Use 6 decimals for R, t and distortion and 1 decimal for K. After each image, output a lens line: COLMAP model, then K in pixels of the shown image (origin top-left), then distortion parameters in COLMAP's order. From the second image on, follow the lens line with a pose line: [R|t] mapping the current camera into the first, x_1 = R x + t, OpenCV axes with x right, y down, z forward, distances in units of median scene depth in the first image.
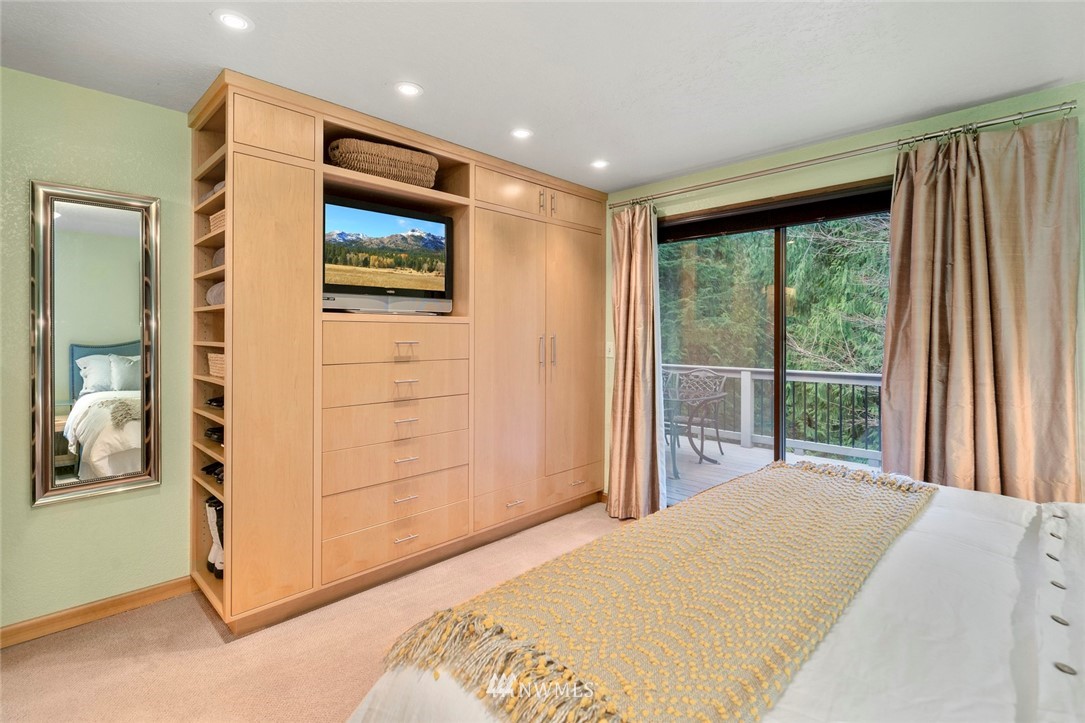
lens RADIAL K [[510.5, 0, 538.7], [0, 510.5, 341.9], [0, 0, 1]] dist [-0.000019, 0.000211]
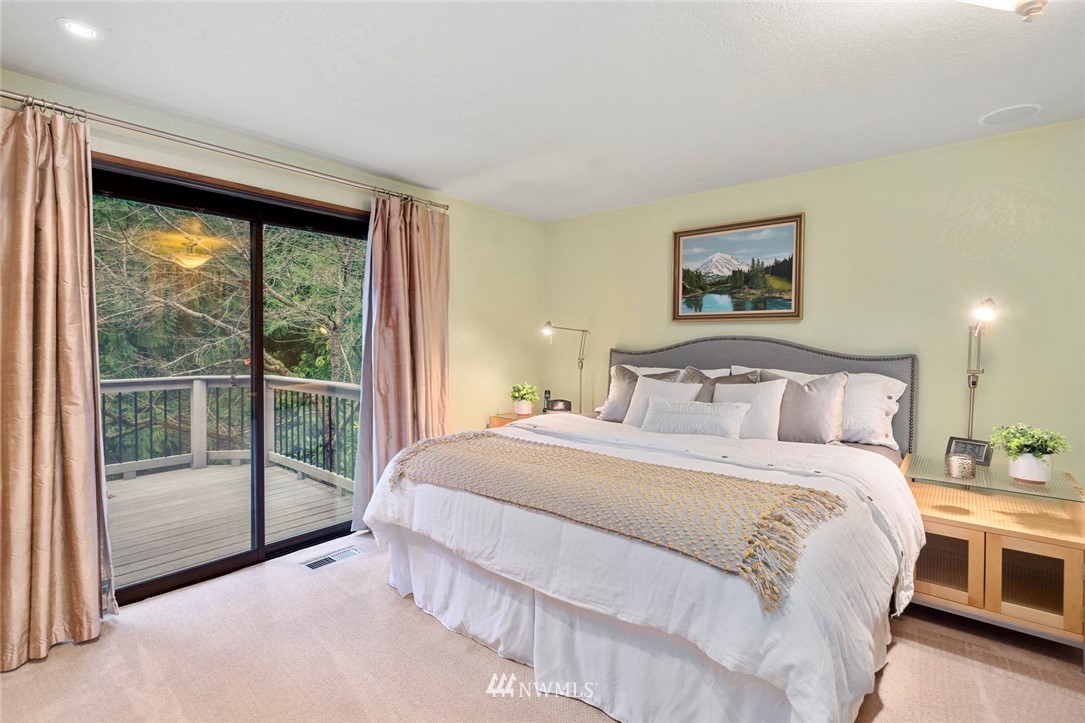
lens RADIAL K [[510.5, 0, 538.7], [0, 510.5, 341.9], [0, 0, 1]] dist [-0.000019, 0.000211]
pose [[-0.074597, 0.000816, 0.997213, -0.479448], [0.002007, 0.999998, -0.000668, -0.002881], [-0.997212, 0.001951, -0.074599, 0.546408]]
